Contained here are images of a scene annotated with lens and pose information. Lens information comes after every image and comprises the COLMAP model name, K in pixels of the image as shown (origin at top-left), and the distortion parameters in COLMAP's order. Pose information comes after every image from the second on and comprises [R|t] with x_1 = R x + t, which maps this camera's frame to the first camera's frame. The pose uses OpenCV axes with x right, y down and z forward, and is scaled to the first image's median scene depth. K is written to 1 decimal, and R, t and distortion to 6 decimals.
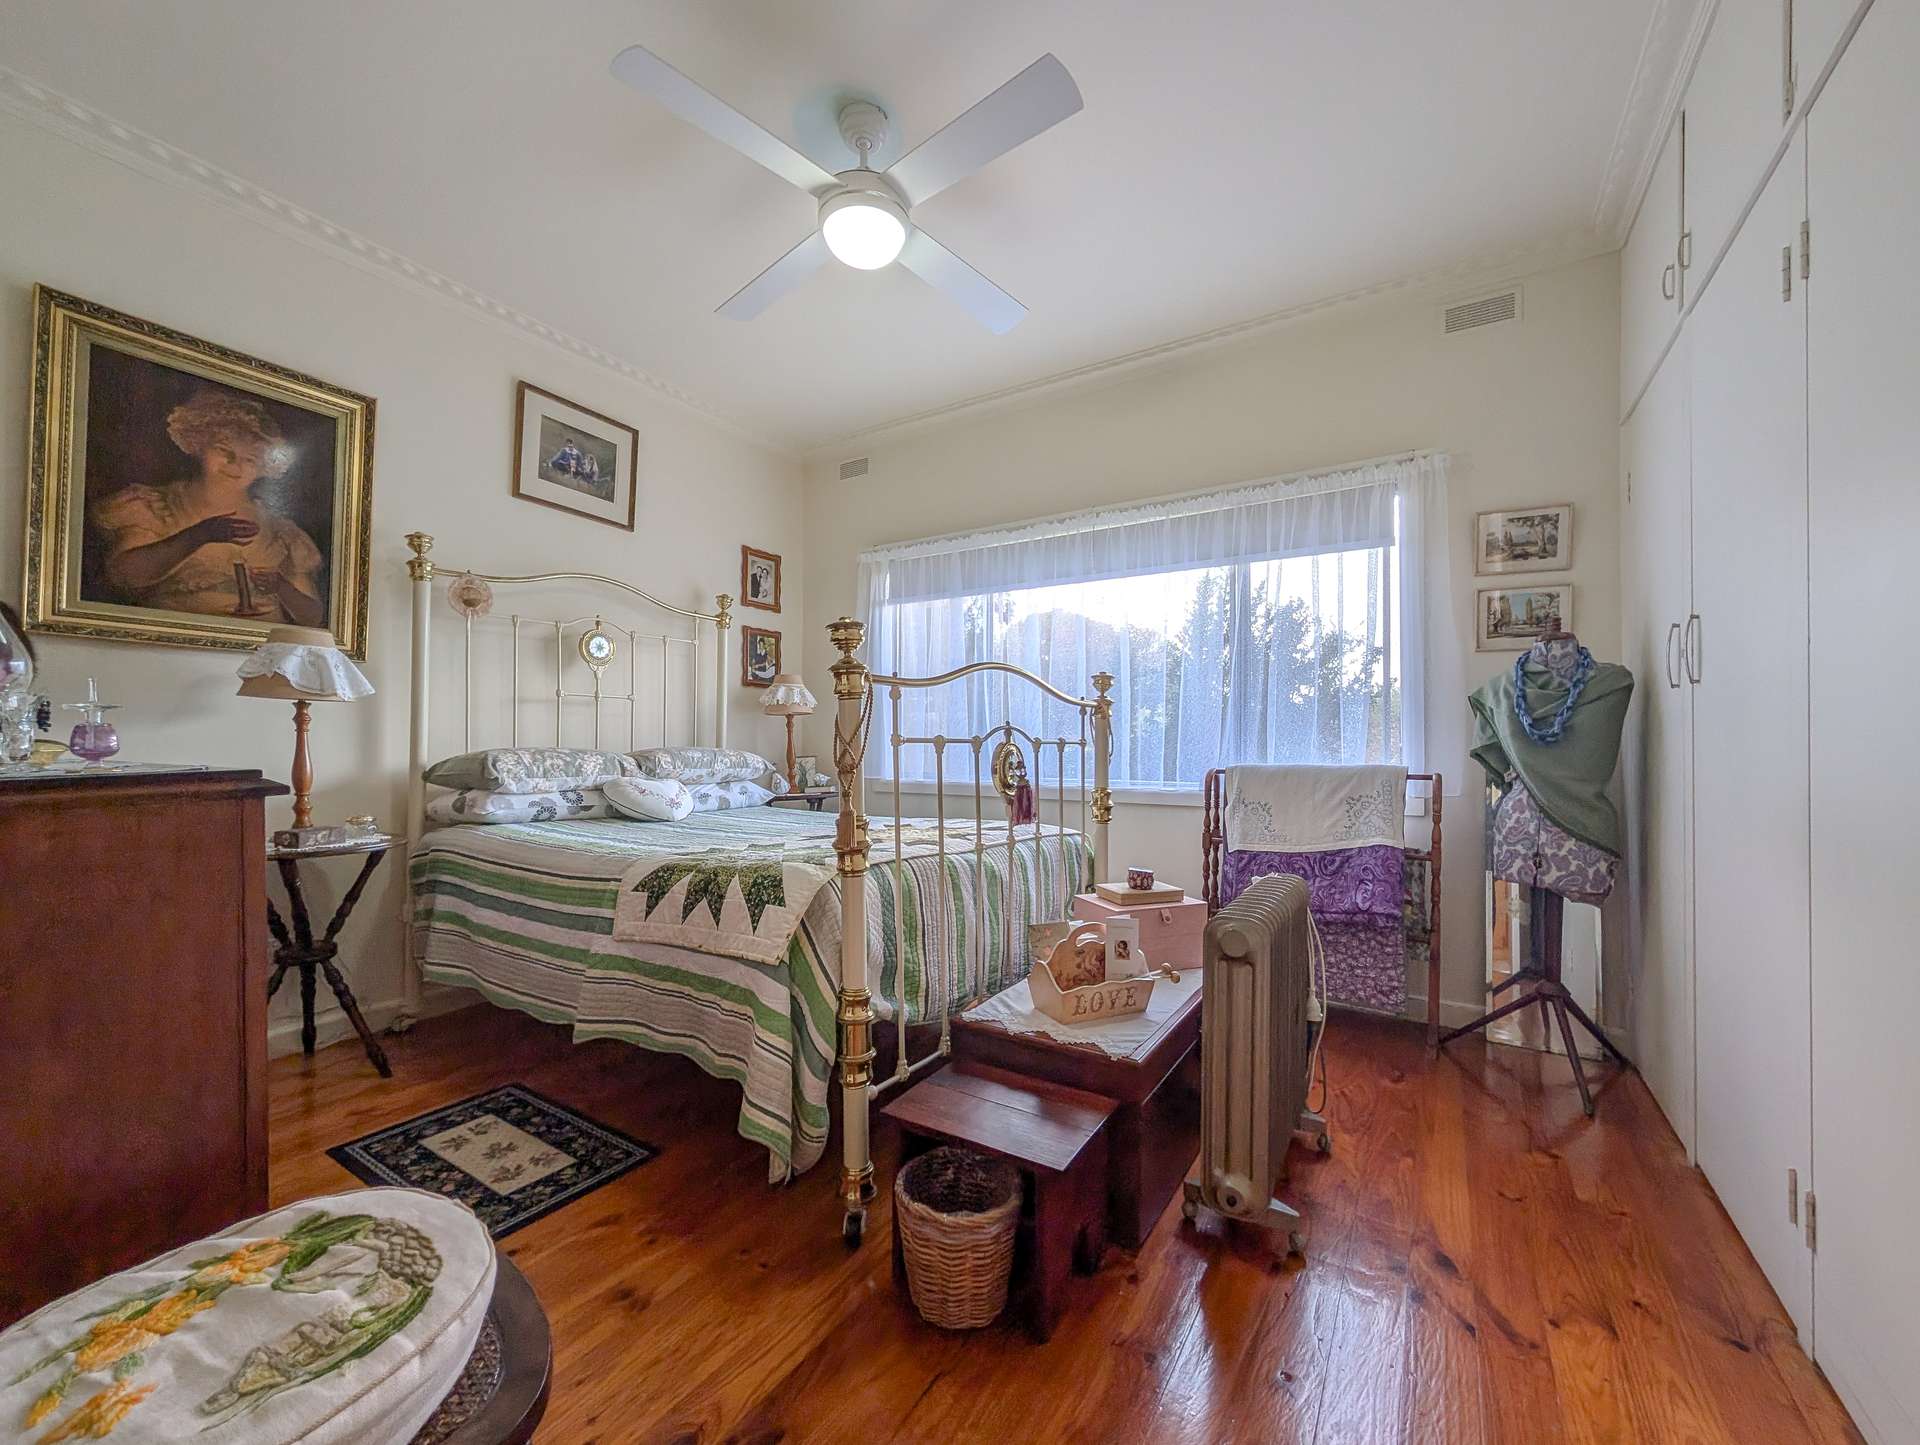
lens RADIAL K [[742.7, 0, 958.5], [0, 742.7, 736.3], [0, 0, 1]] dist [0.000208, 0.000139]
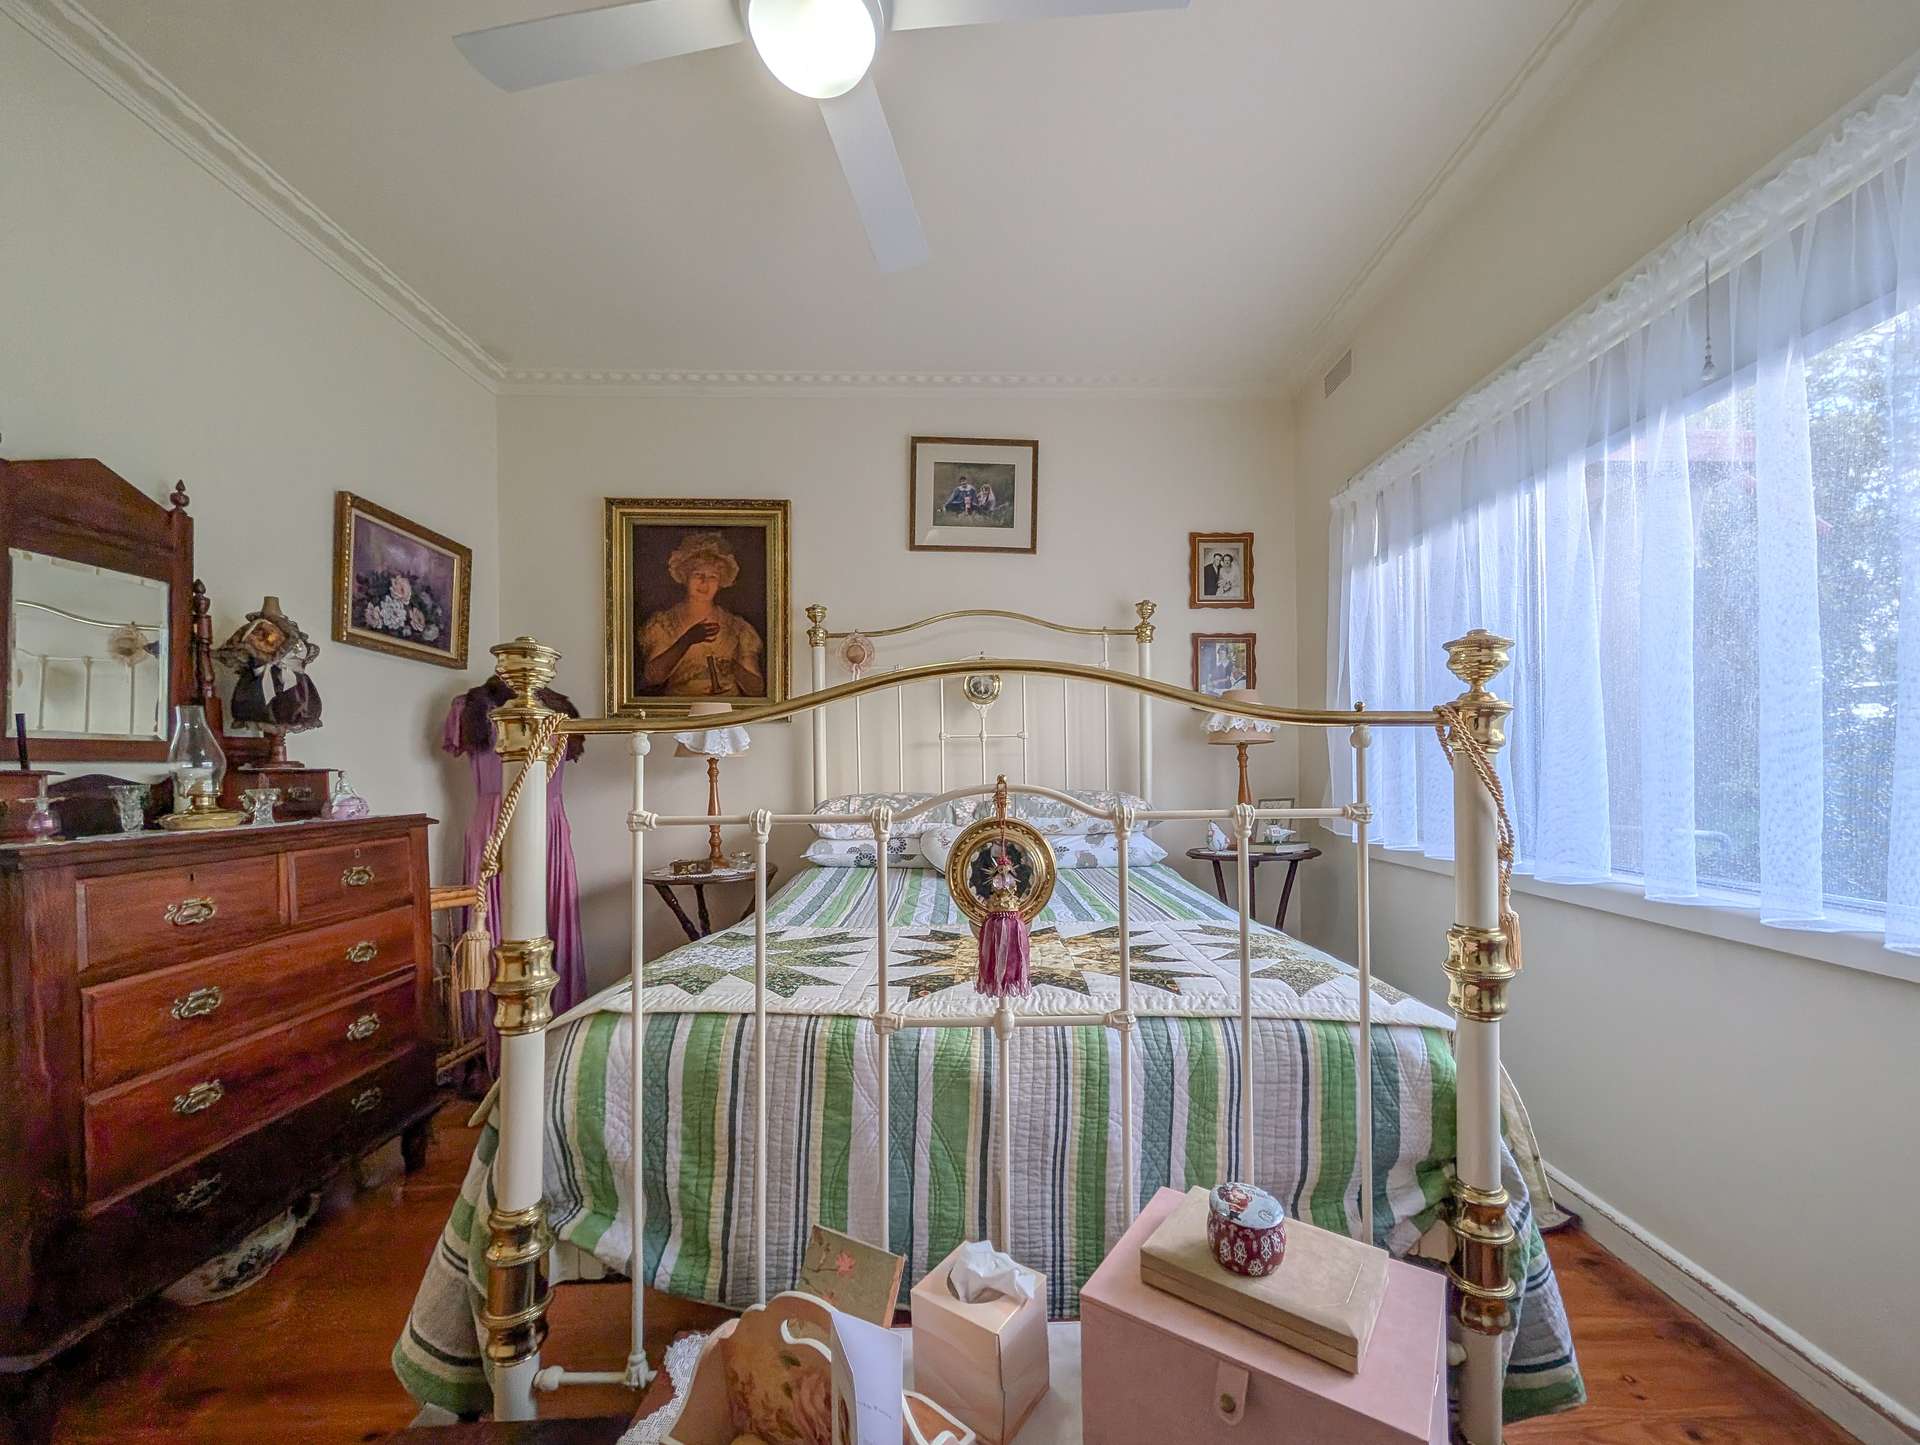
lens RADIAL K [[742.7, 0, 987.2], [0, 742.7, 766.1], [0, 0, 1]] dist [0.000208, 0.000139]
pose [[0.566539, -0.010781, -0.823965, 0.346728], [0.021952, 0.999757, 0.002013, -0.020354], [0.823743, -0.019229, 0.566638, 0.531468]]
